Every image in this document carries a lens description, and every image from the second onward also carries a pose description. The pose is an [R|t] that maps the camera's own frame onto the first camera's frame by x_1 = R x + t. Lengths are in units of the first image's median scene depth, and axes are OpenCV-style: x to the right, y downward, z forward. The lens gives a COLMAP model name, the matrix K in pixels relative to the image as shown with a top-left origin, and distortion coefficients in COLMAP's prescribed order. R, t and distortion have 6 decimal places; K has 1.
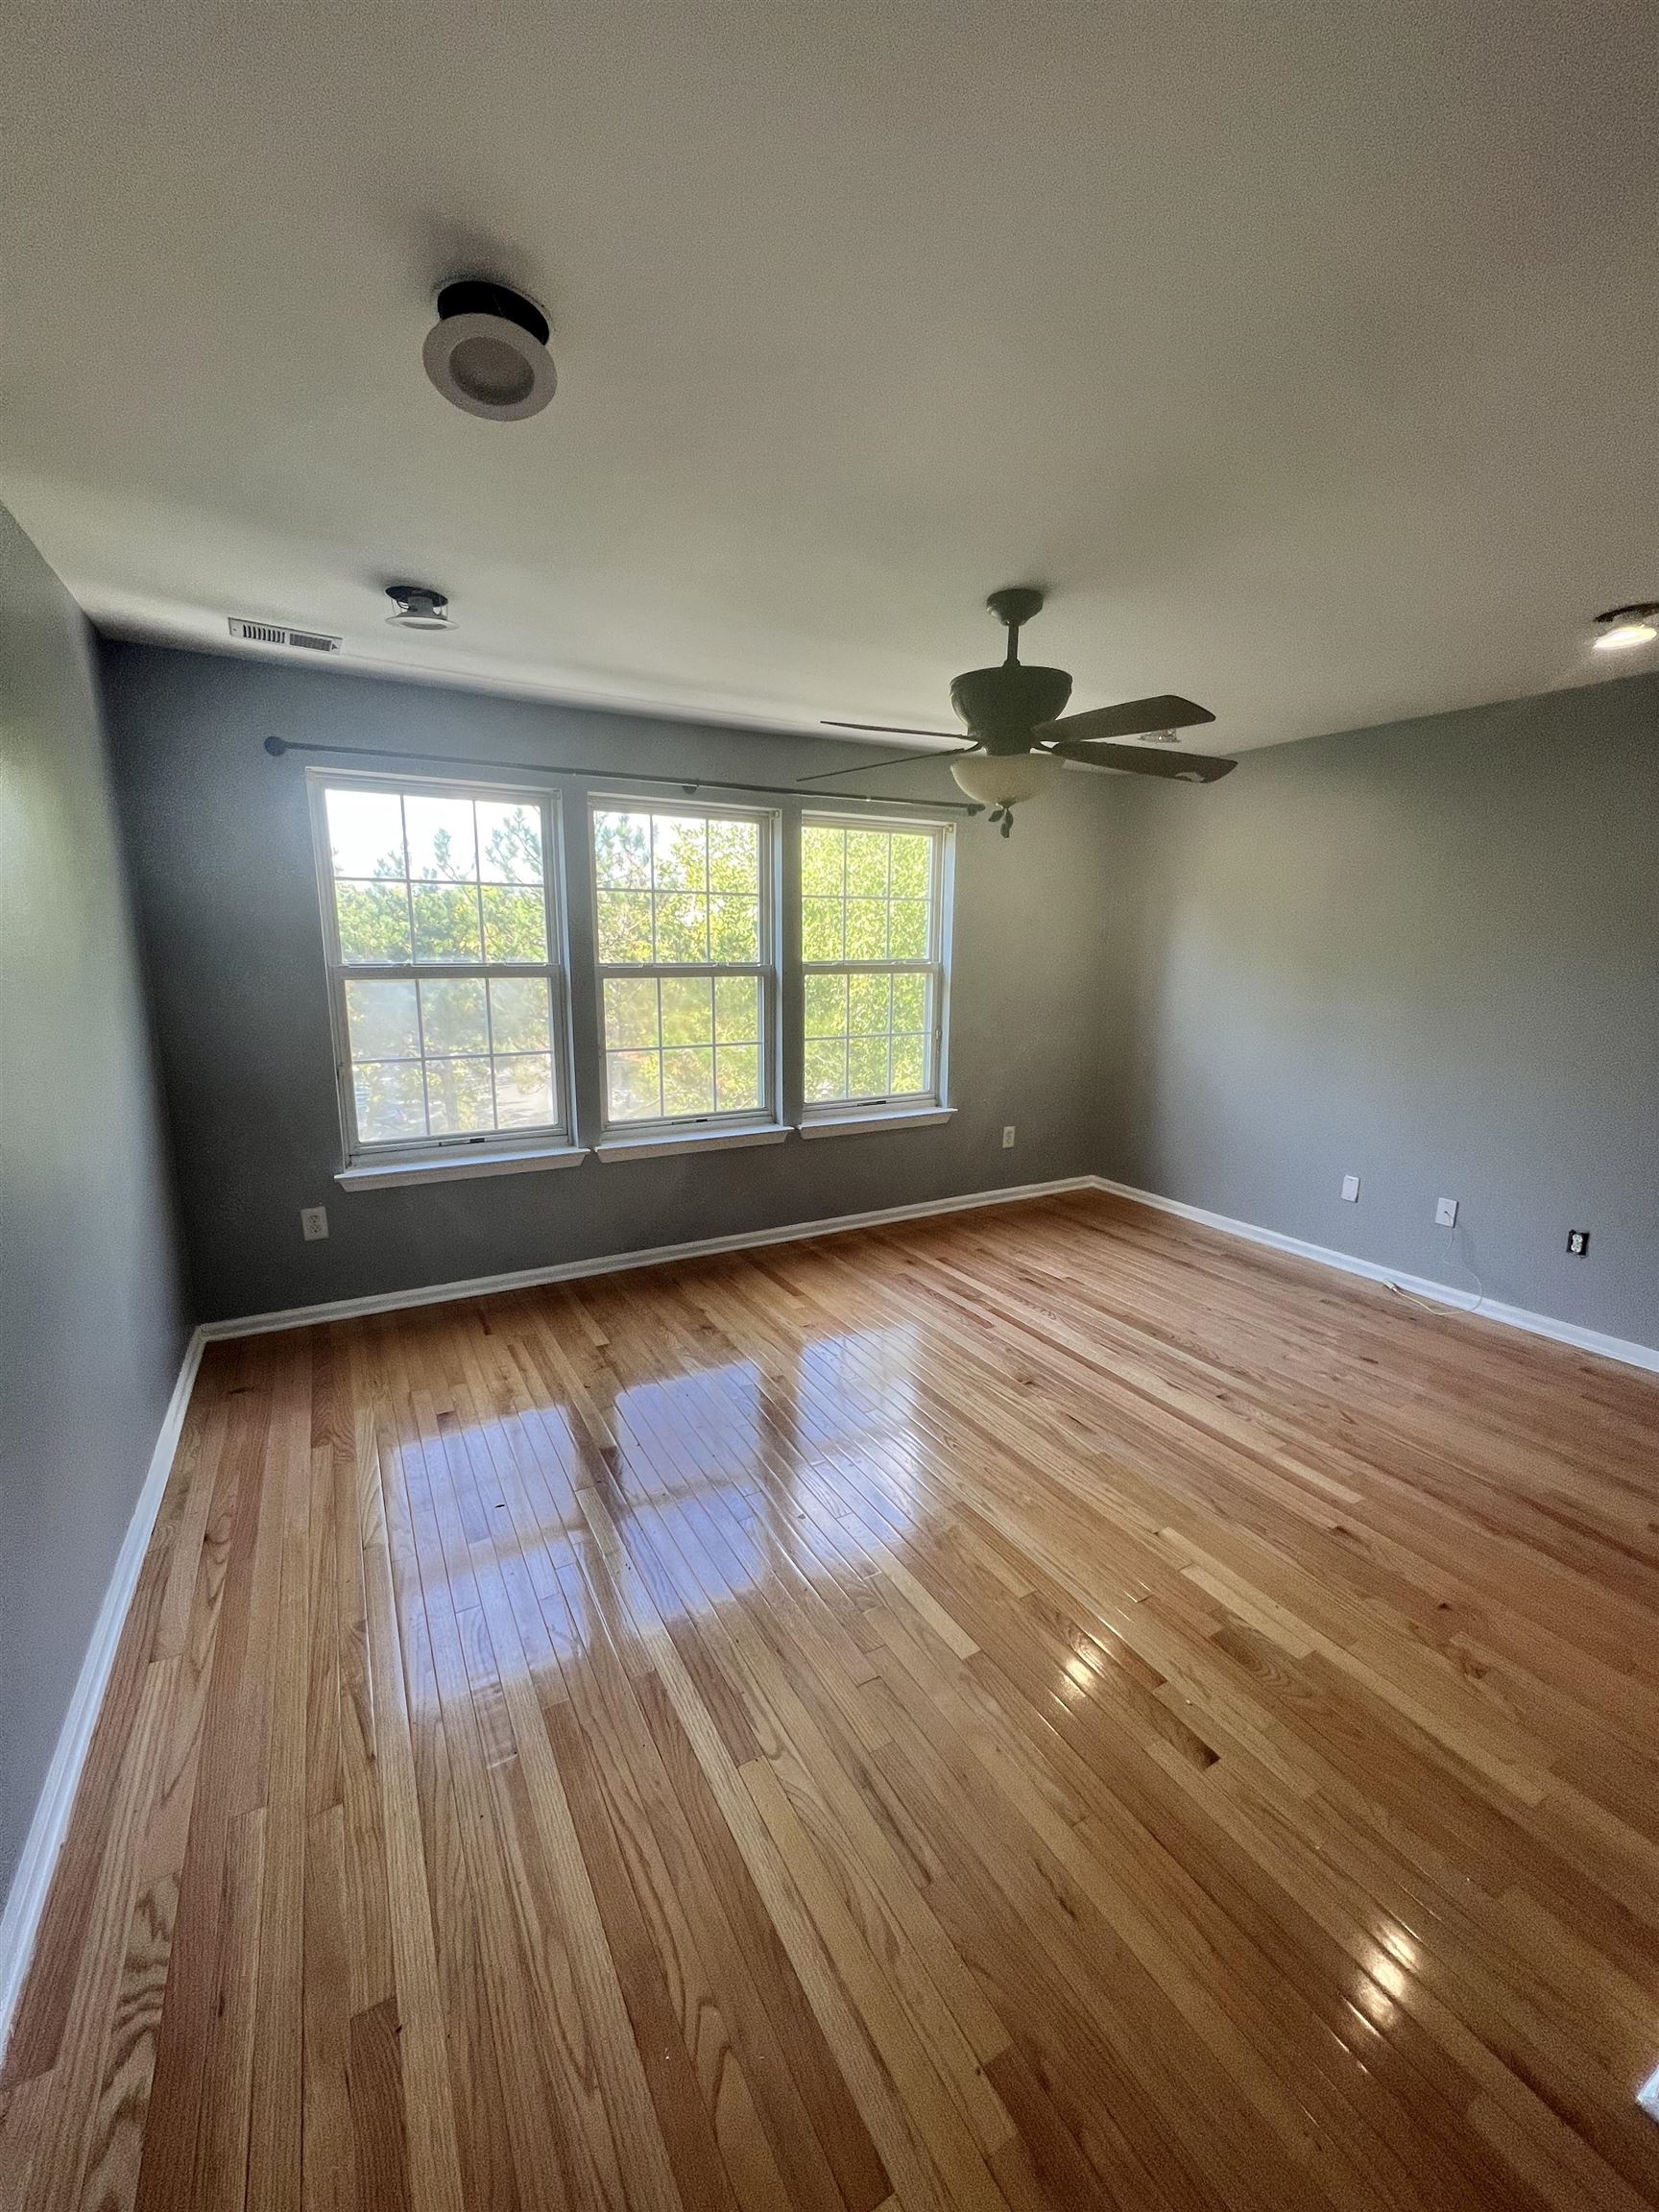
lens RADIAL K [[891.5, 0, 834.9], [0, 891.5, 1102.1], [0, 0, 1]] dist [-0.000643, -0.000157]
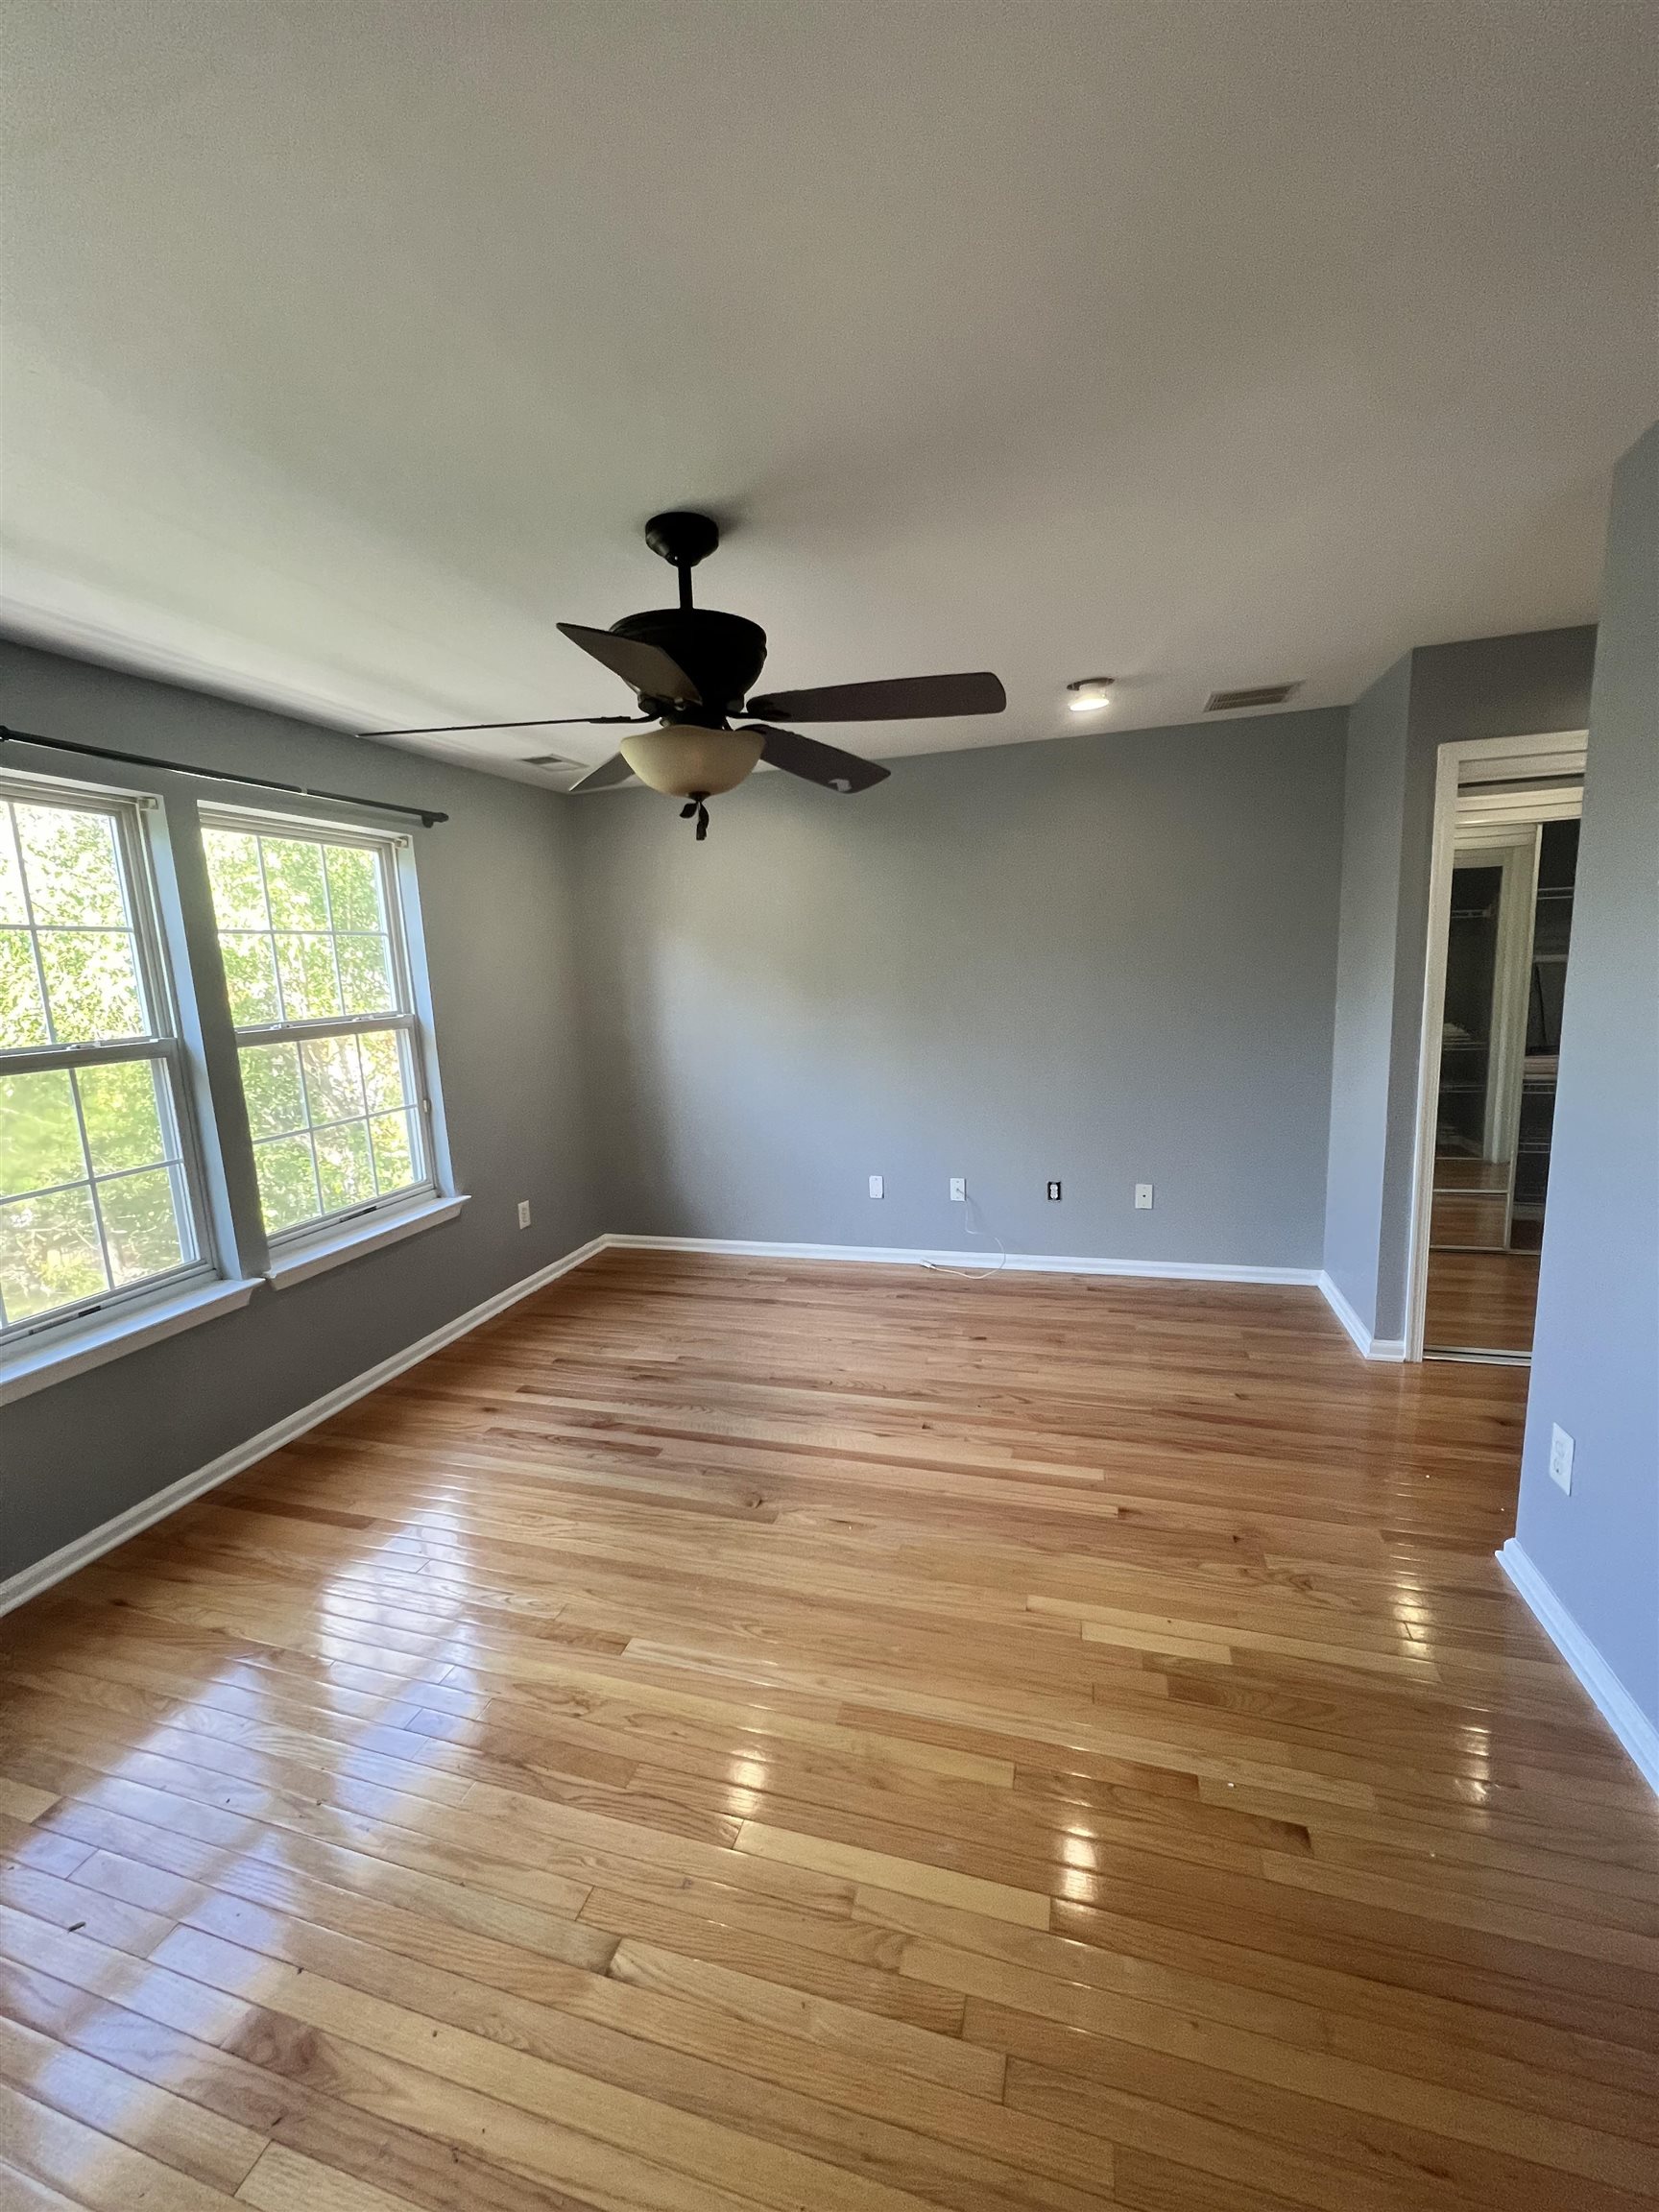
lens RADIAL K [[880.1, 0, 826.8], [0, 880.1, 1106.7], [0, 0, 1]] dist [-0.001916, 0.000116]
pose [[0.722975, -0.153780, 0.673542, -0.190788], [0.177483, 0.983535, 0.034047, -0.051971], [-0.667688, 0.094928, 0.738364, 0.265264]]
